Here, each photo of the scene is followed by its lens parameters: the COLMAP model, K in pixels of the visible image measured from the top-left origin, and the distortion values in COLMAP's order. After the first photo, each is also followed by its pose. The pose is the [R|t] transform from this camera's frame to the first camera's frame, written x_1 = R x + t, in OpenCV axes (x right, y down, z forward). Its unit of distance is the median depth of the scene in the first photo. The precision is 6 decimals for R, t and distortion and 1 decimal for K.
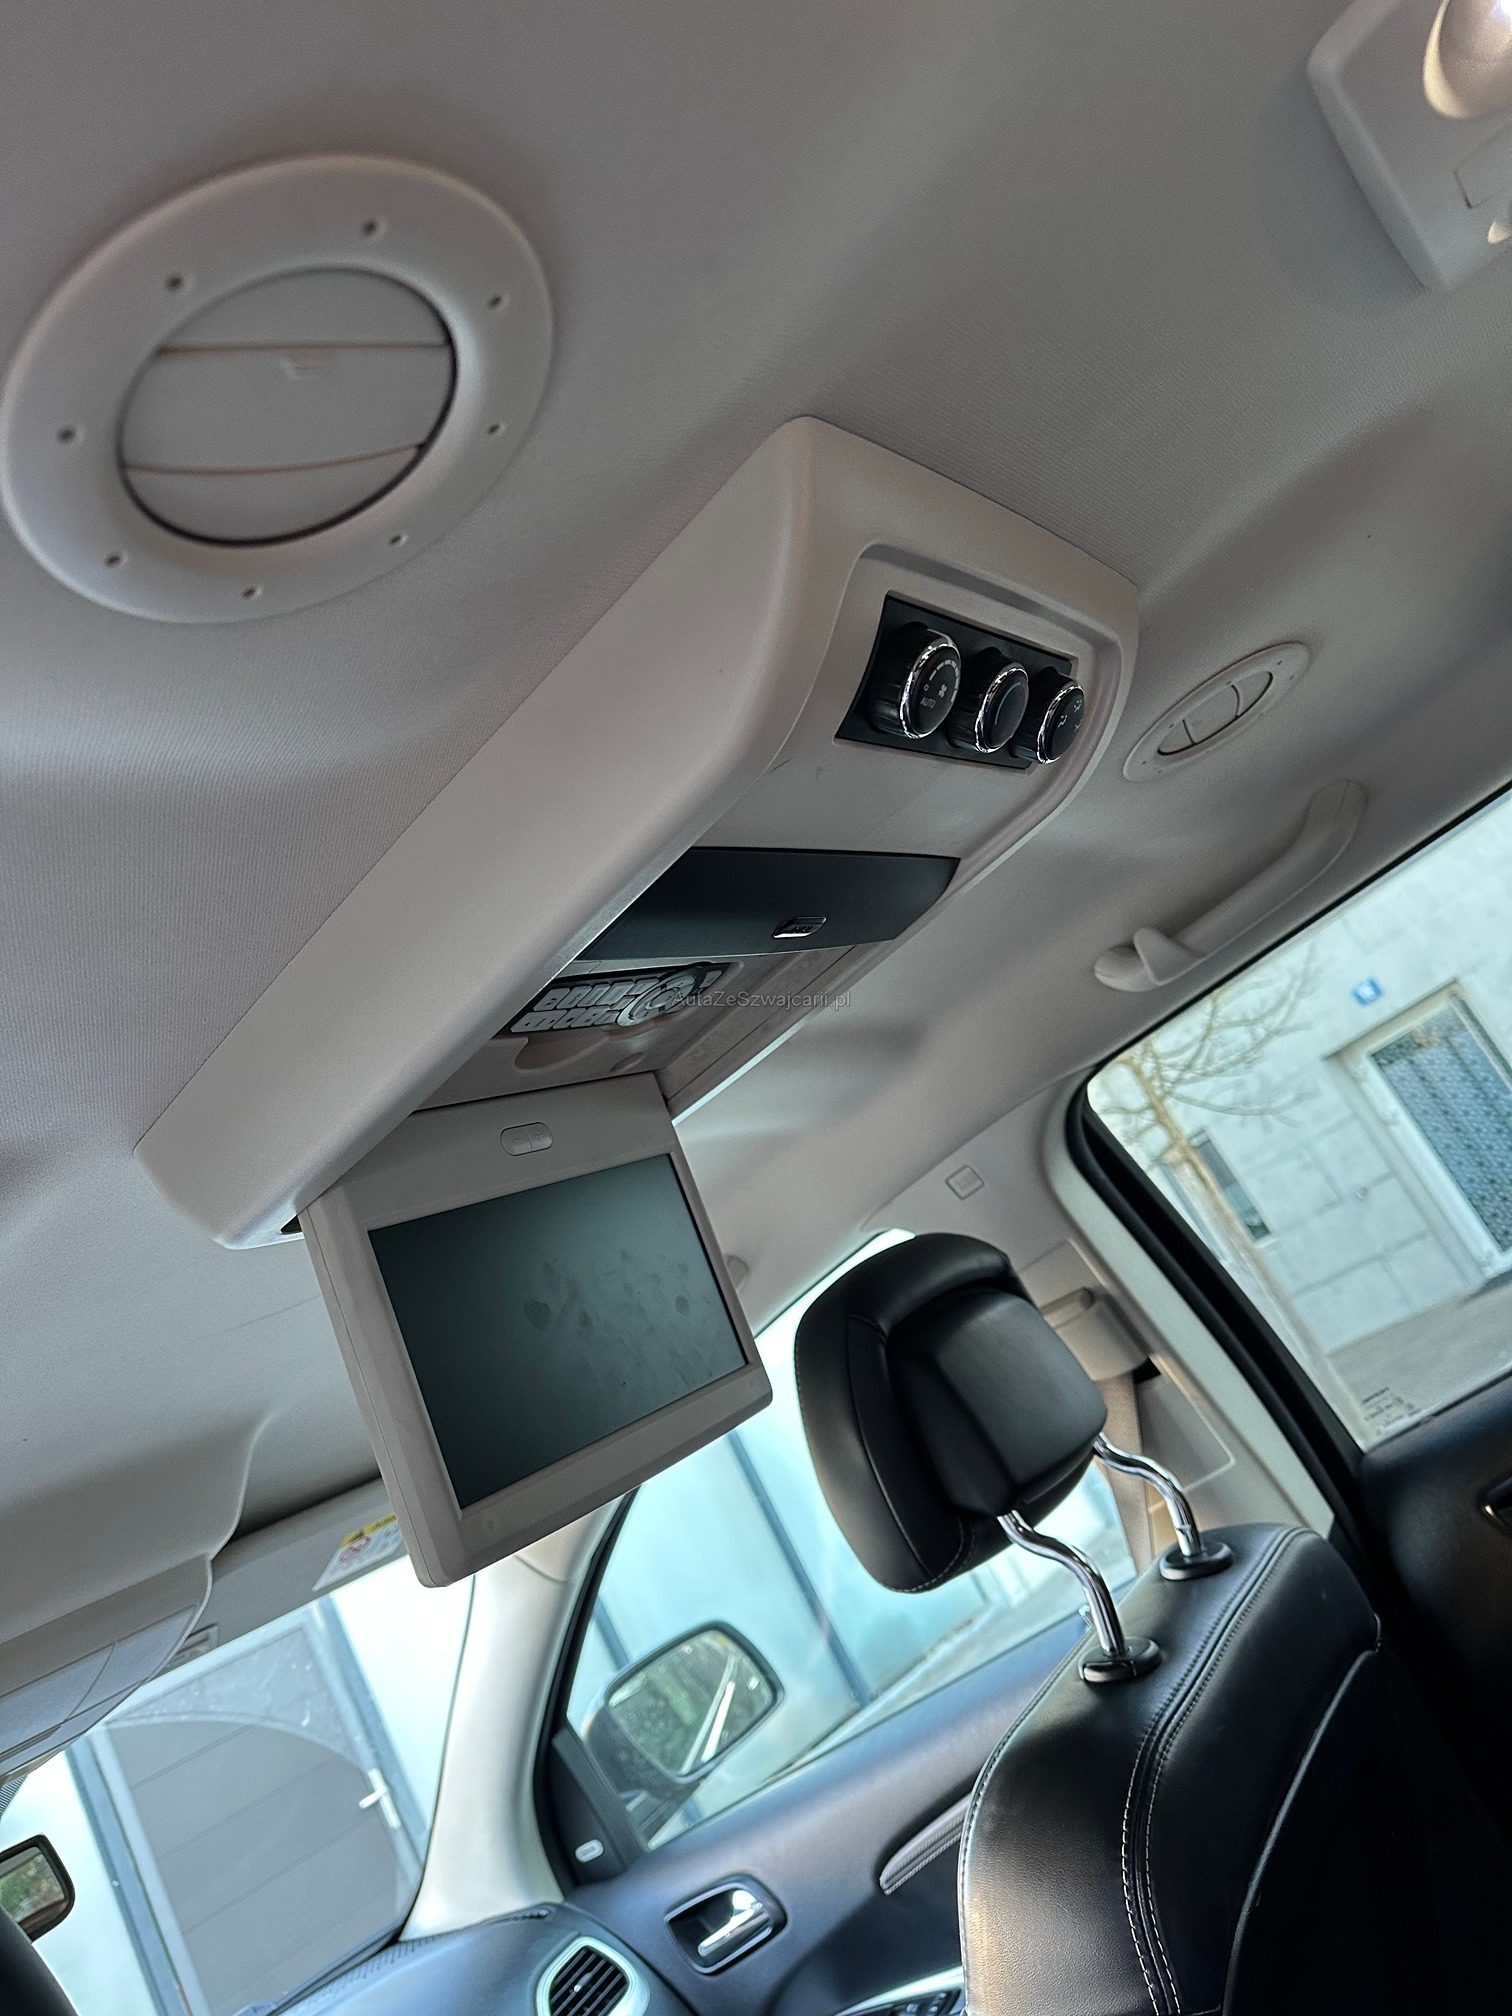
lens RADIAL K [[1410.0, 0, 748.4], [0, 1410.0, 1019.6], [0, 0, 1]] dist [0.035088, -0.057225]
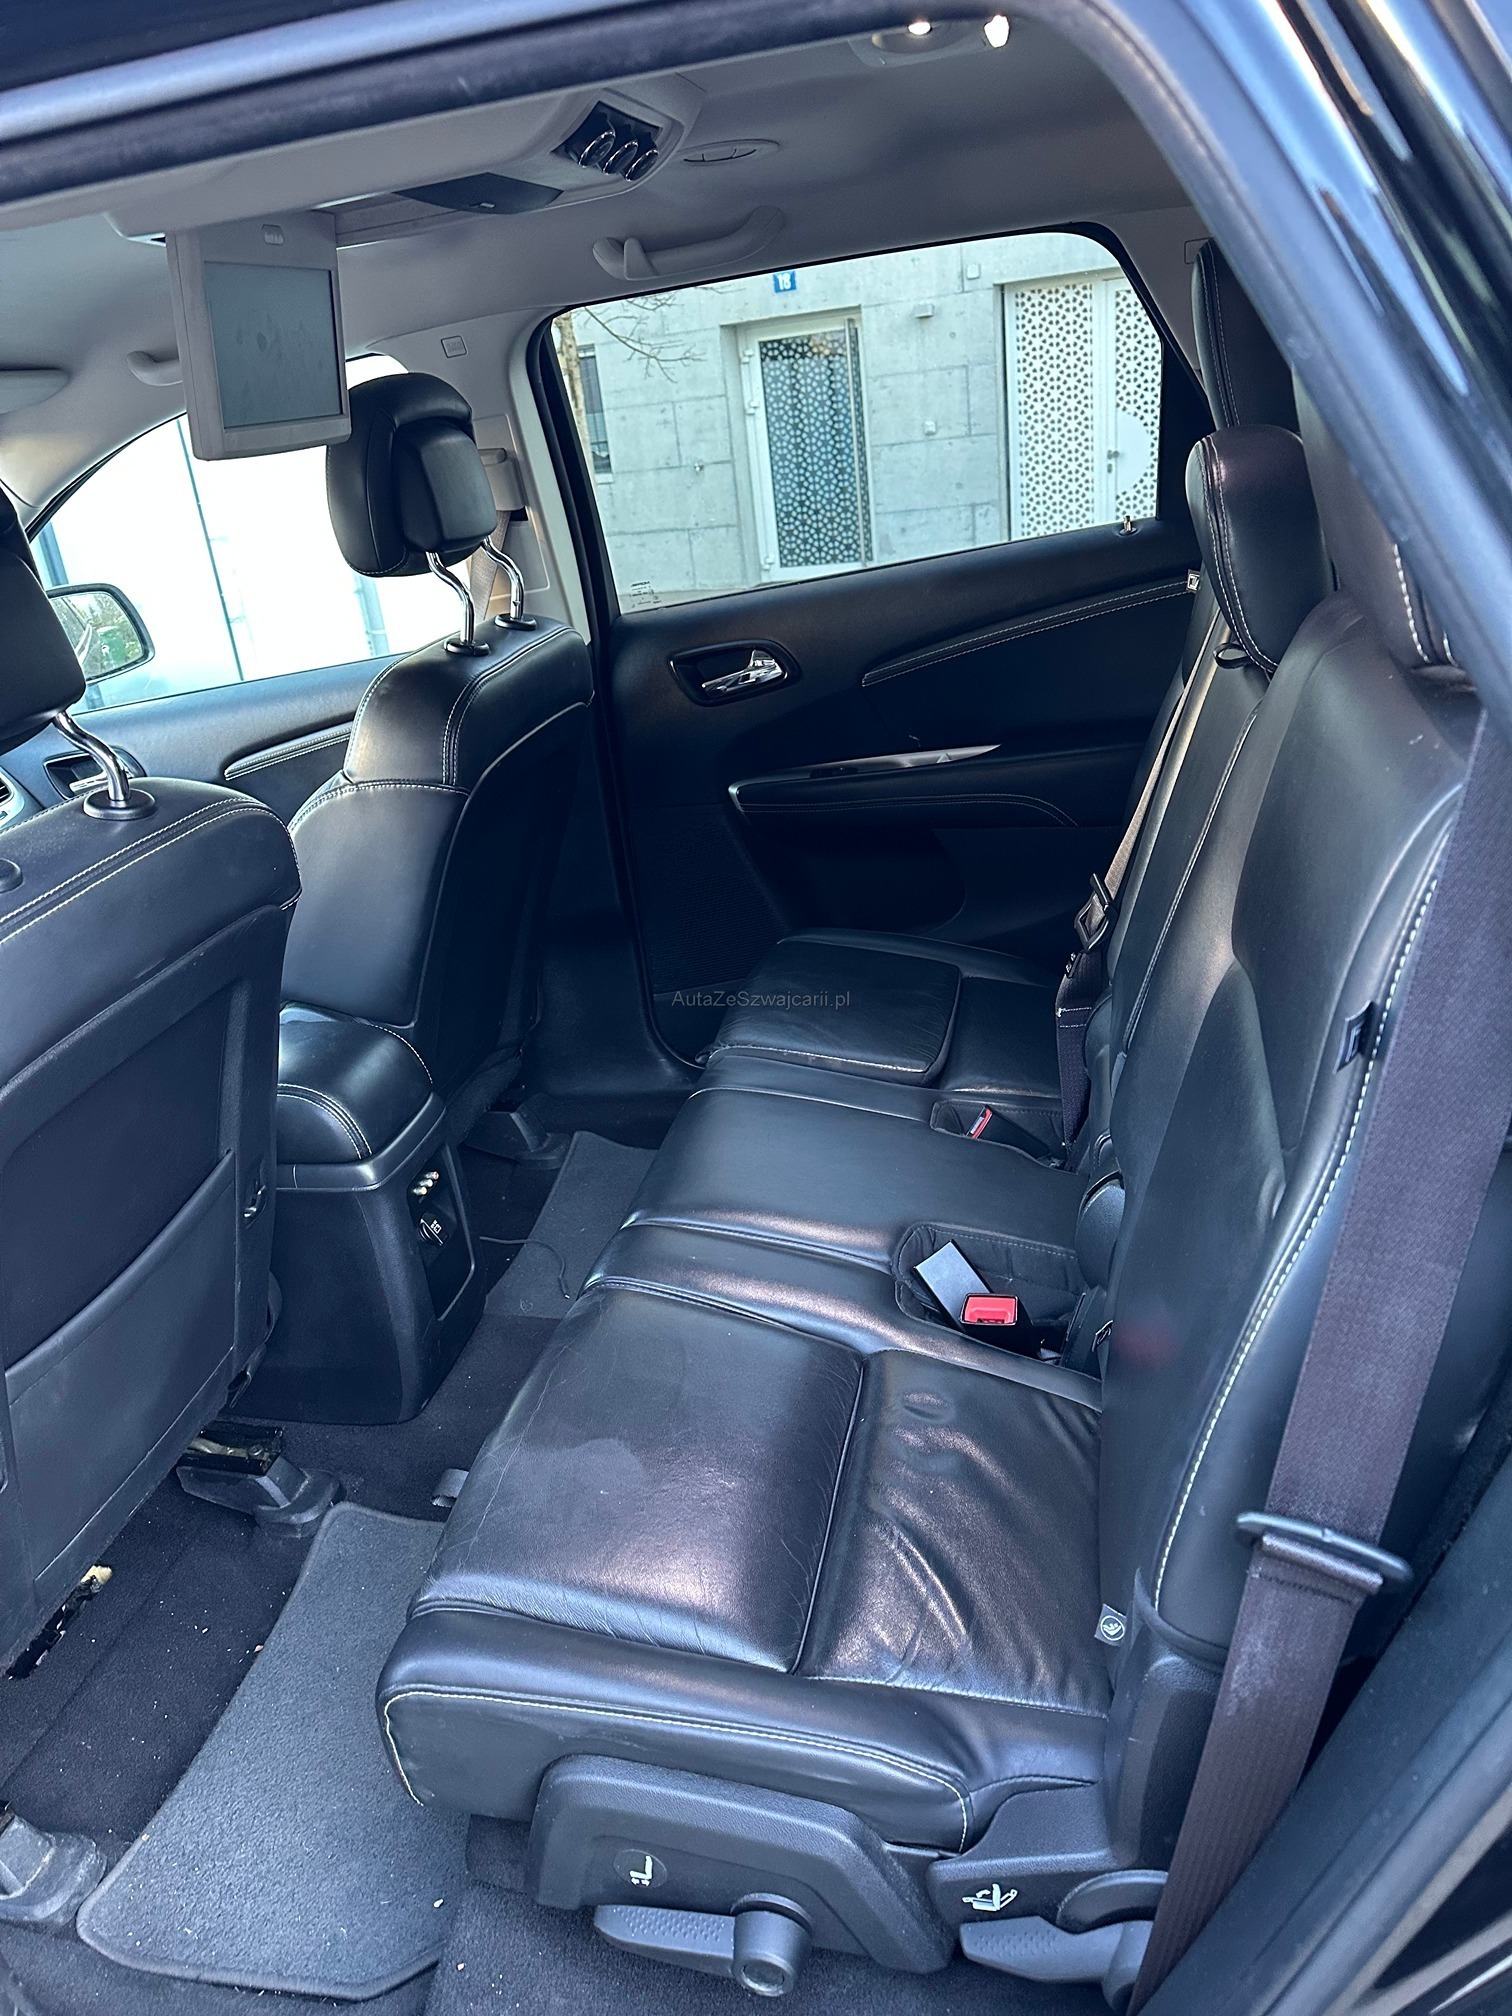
lens RADIAL K [[1410.0, 0, 771.9], [0, 1410.0, 1008.8], [0, 0, 1]] dist [0.035088, -0.057225]
pose [[0.824432, 0.184031, 0.535205, -0.241315], [-0.440753, 0.801990, 0.403173, -0.072589], [-0.355033, -0.568282, 0.742299, -0.607847]]
